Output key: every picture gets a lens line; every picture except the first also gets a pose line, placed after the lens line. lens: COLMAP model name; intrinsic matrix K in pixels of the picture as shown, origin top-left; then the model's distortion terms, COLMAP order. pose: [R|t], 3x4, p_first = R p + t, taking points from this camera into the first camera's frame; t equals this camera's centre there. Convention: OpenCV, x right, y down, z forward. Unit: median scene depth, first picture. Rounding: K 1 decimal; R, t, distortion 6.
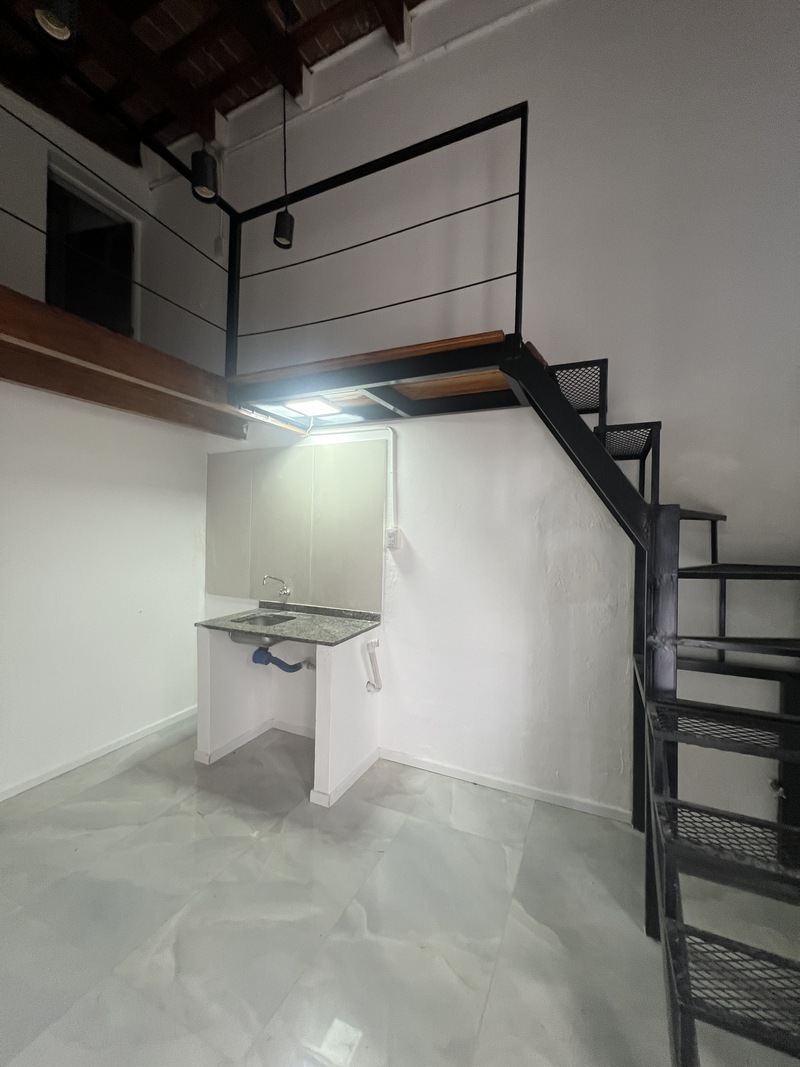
lens RADIAL K [[428.4, 0, 397.6], [0, 428.4, 531.7], [0, 0, 1]] dist [-0.003496, 0.001479]
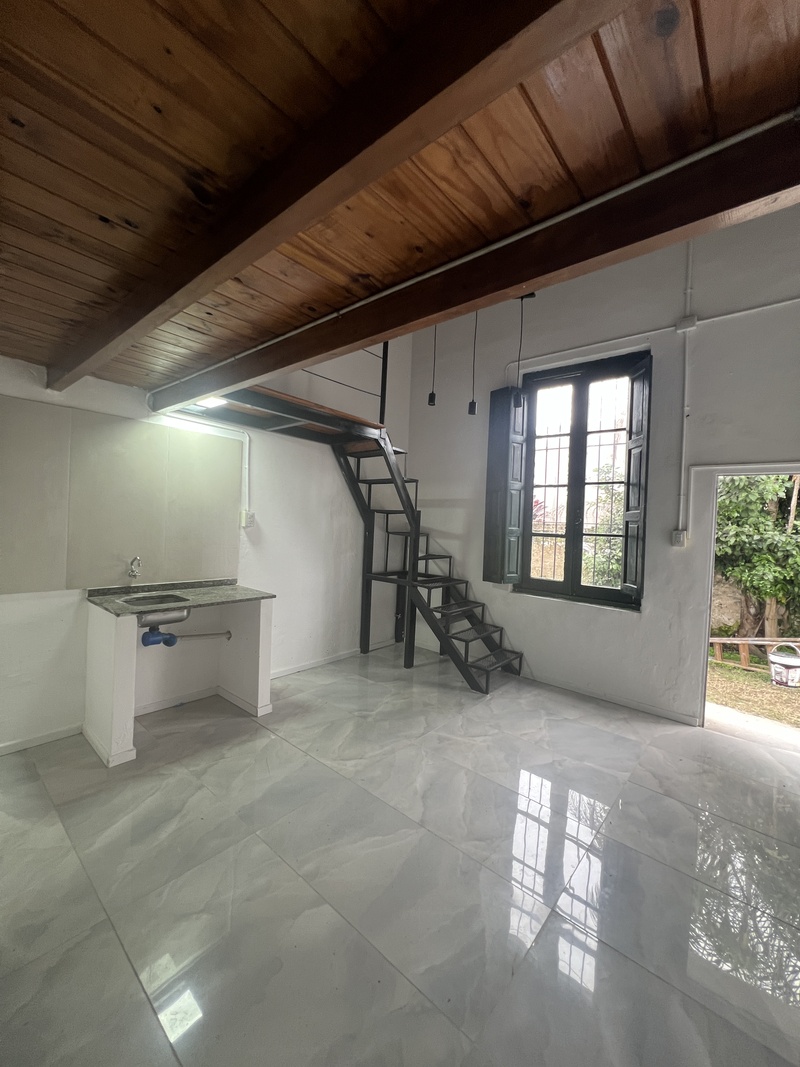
lens RADIAL K [[427.2, 0, 401.3], [0, 427.2, 532.2], [0, 0, 1]] dist [-0.001557, 0.000101]
pose [[0.266517, -0.023856, 0.963535, -1.410200], [-0.039797, 0.998569, 0.035732, -0.012123], [-0.963008, -0.047869, 0.265186, 0.249208]]
